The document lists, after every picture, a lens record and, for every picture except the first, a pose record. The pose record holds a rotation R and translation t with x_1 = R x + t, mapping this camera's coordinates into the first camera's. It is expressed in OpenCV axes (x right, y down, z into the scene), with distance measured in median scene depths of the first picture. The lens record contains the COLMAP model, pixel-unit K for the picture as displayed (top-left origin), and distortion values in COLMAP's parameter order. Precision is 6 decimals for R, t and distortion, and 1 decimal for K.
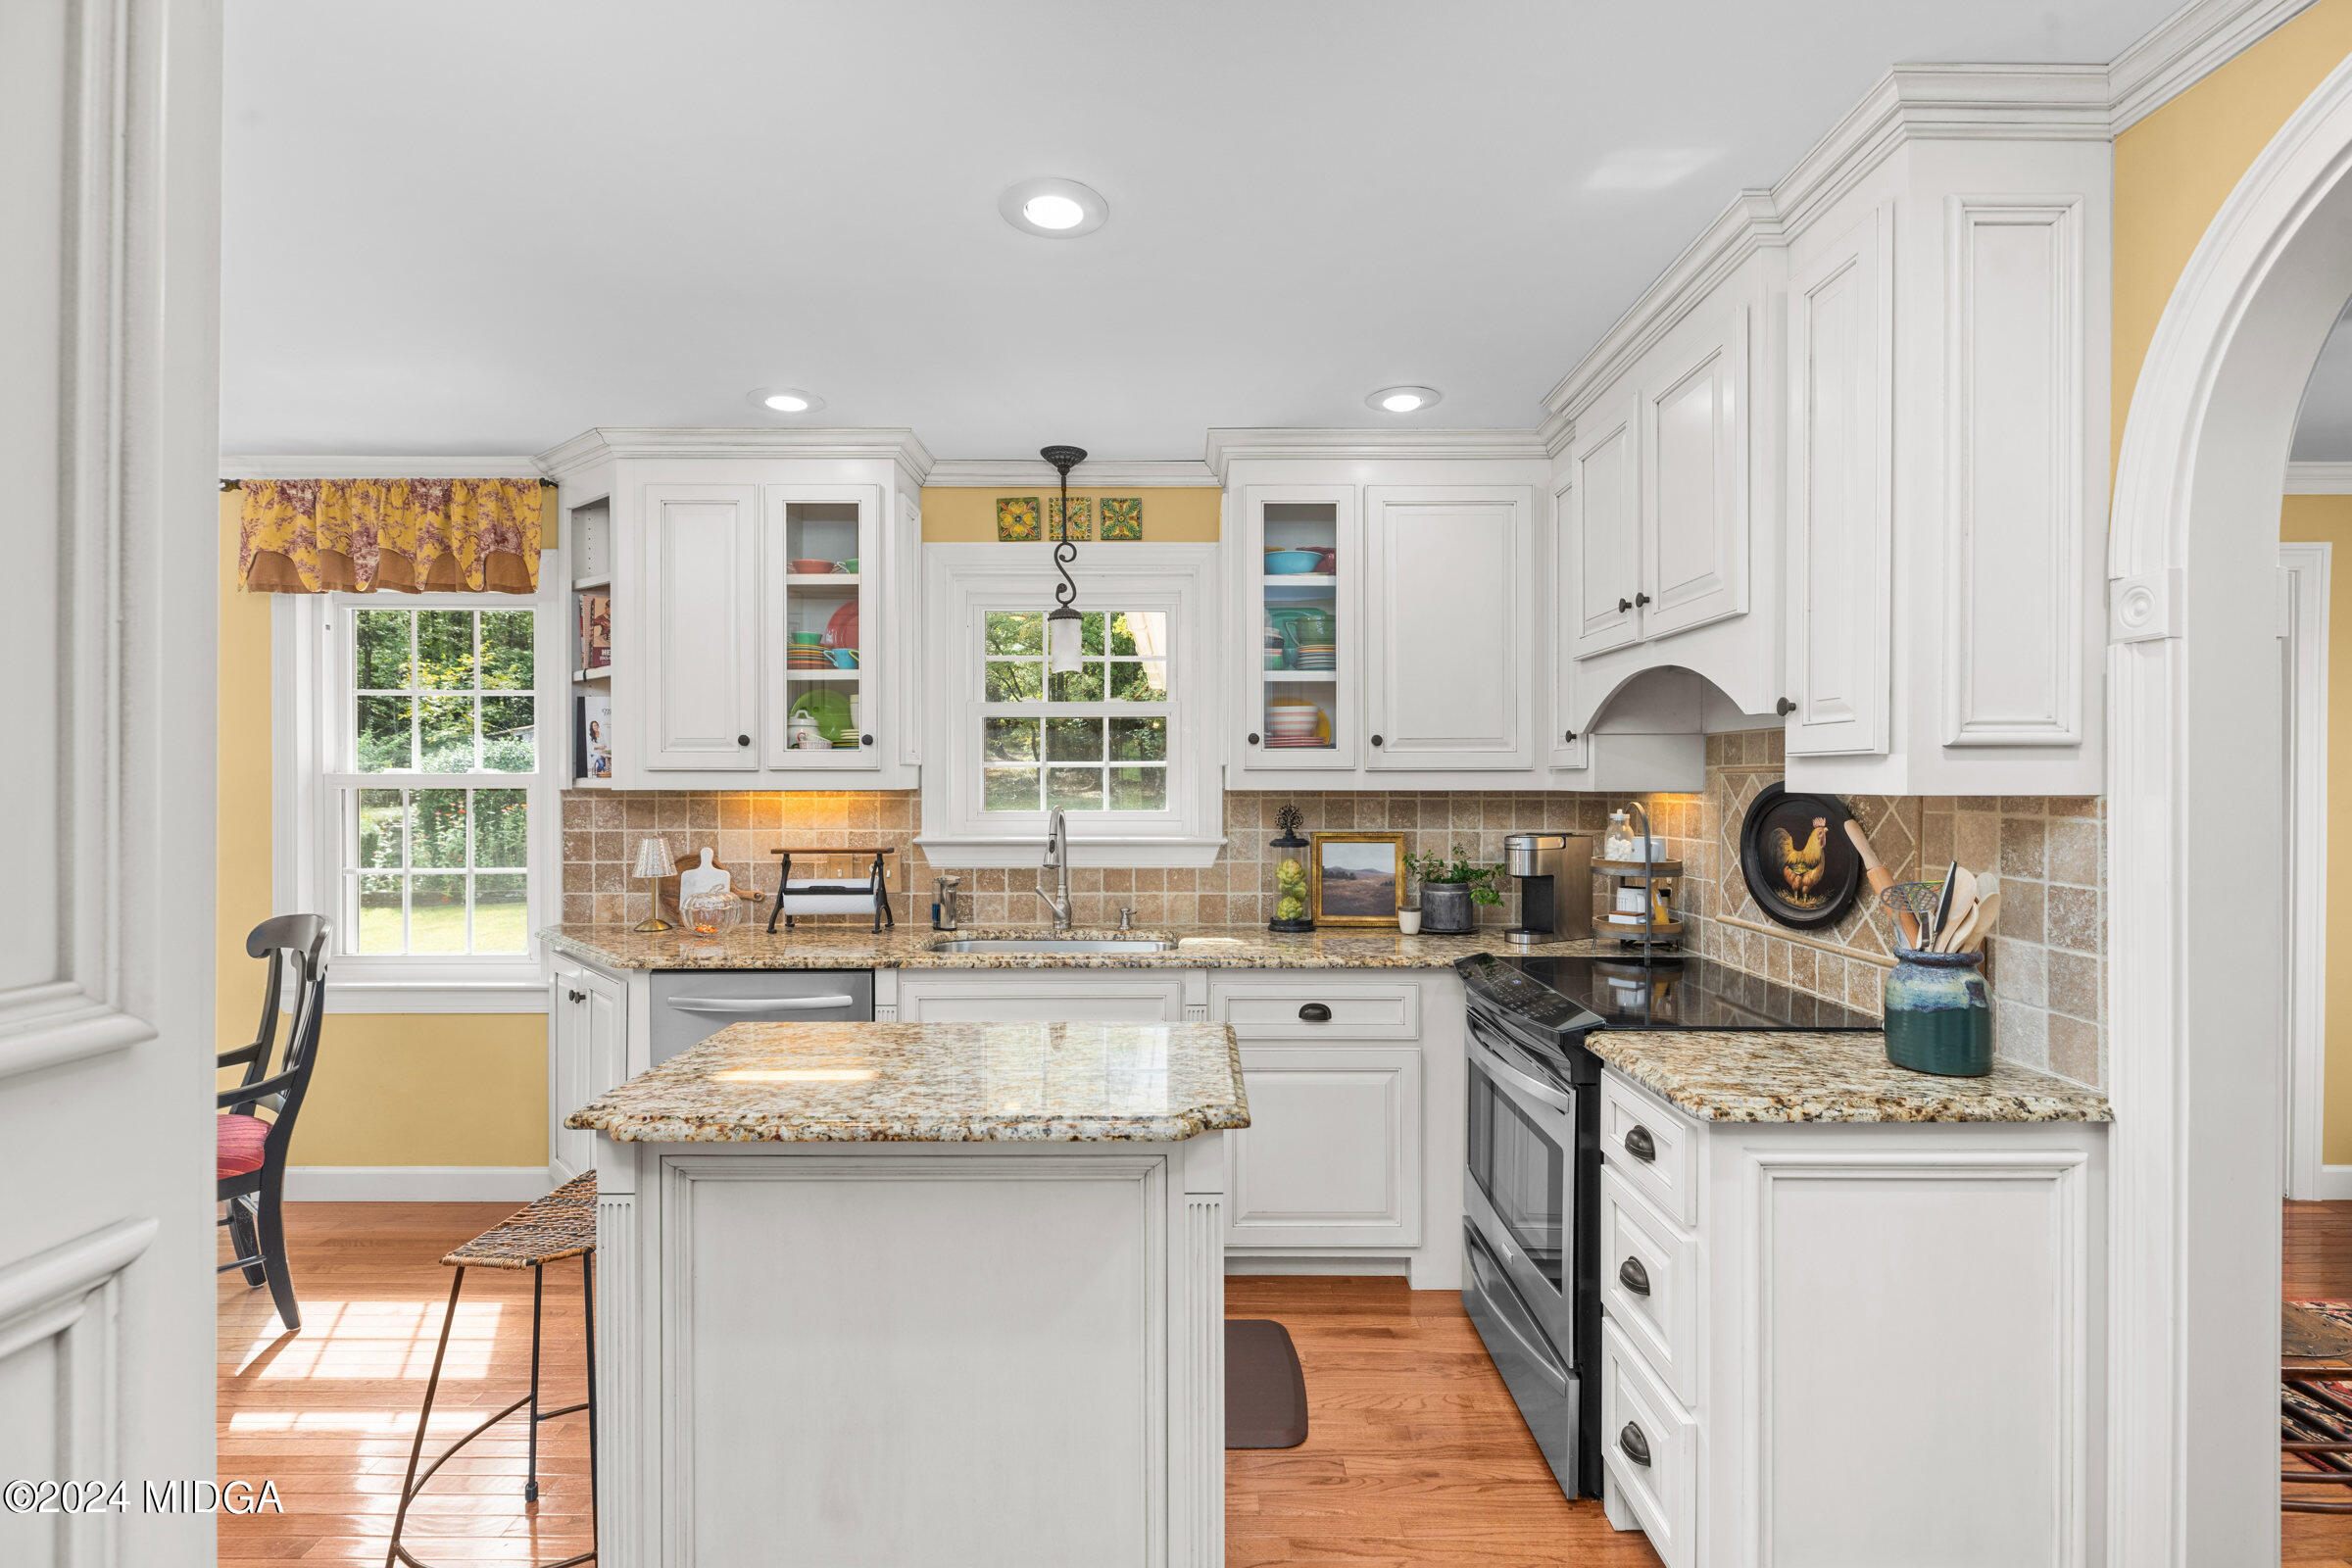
lens RADIAL K [[1078.4, 0, 1179.0], [0, 1078.4, 769.5], [0, 0, 1]] dist [0.010216, -0.004218]
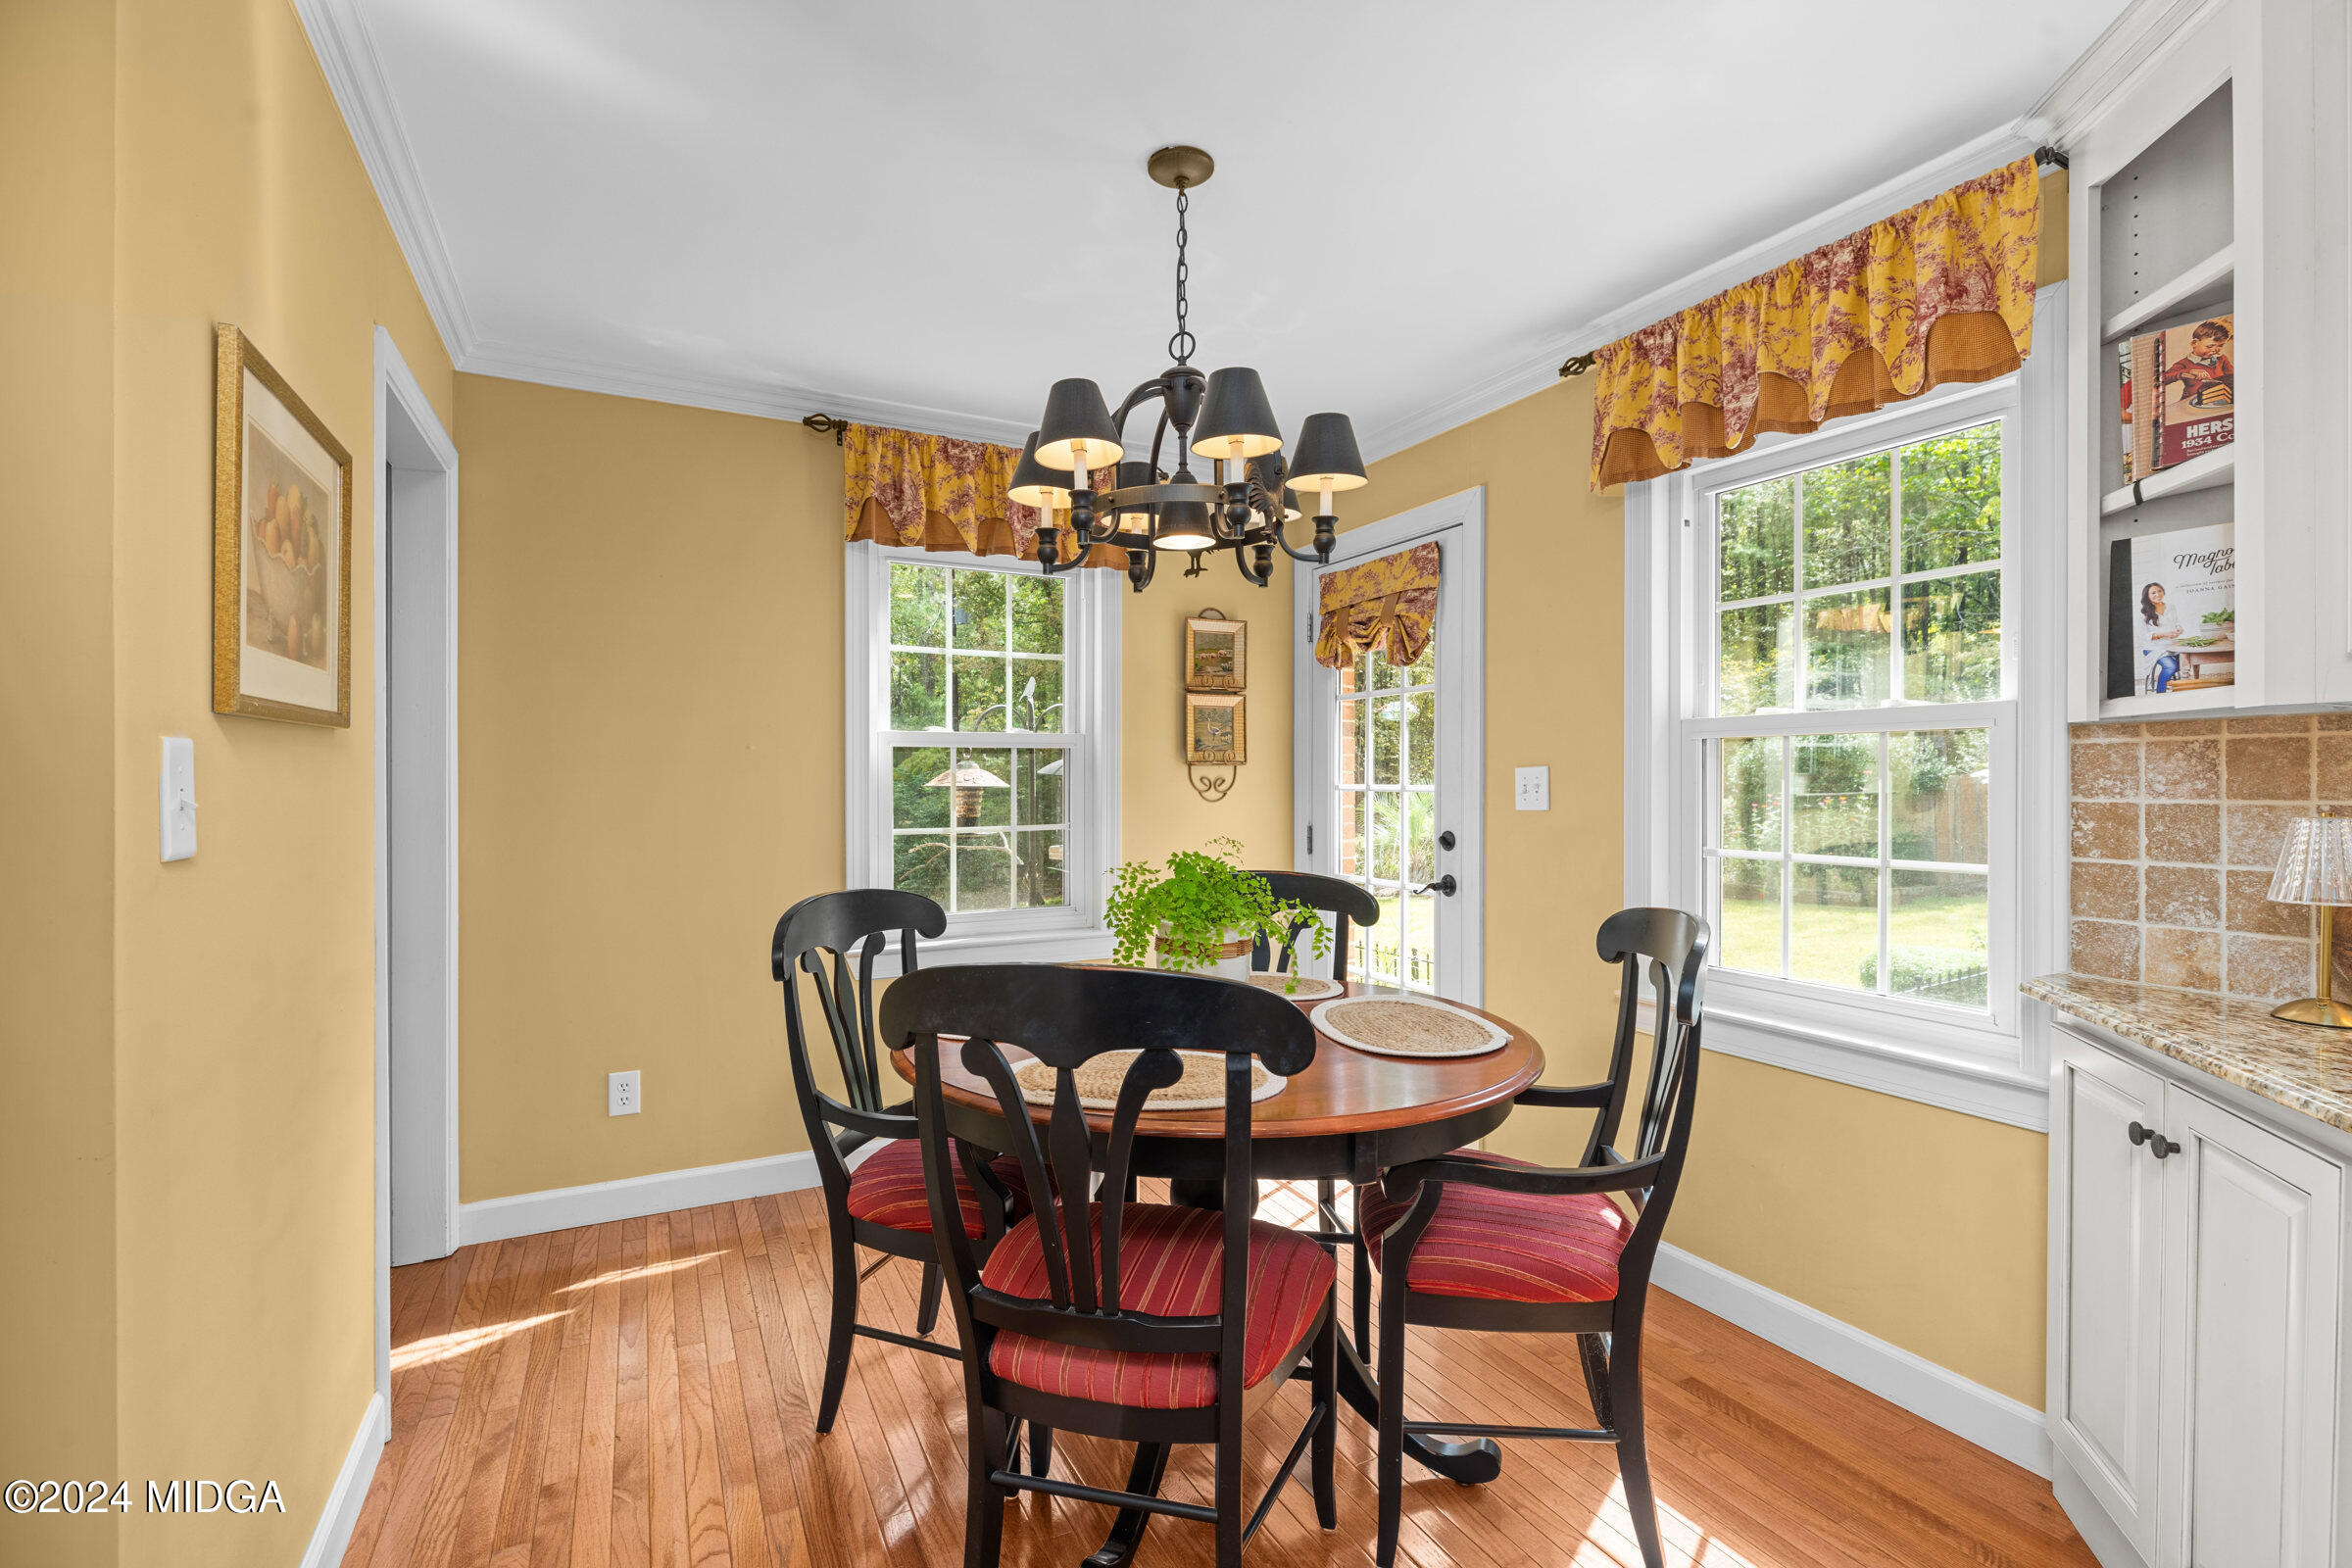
lens RADIAL K [[1078.4, 0, 1179.6], [0, 1078.4, 797.4], [0, 0, 1]] dist [0.010216, -0.004218]
pose [[0.465566, 0.014796, -0.884890, -0.302695], [0.004883, 0.999802, 0.019287, 0.042931], [0.885000, -0.013300, 0.465401, 0.360238]]
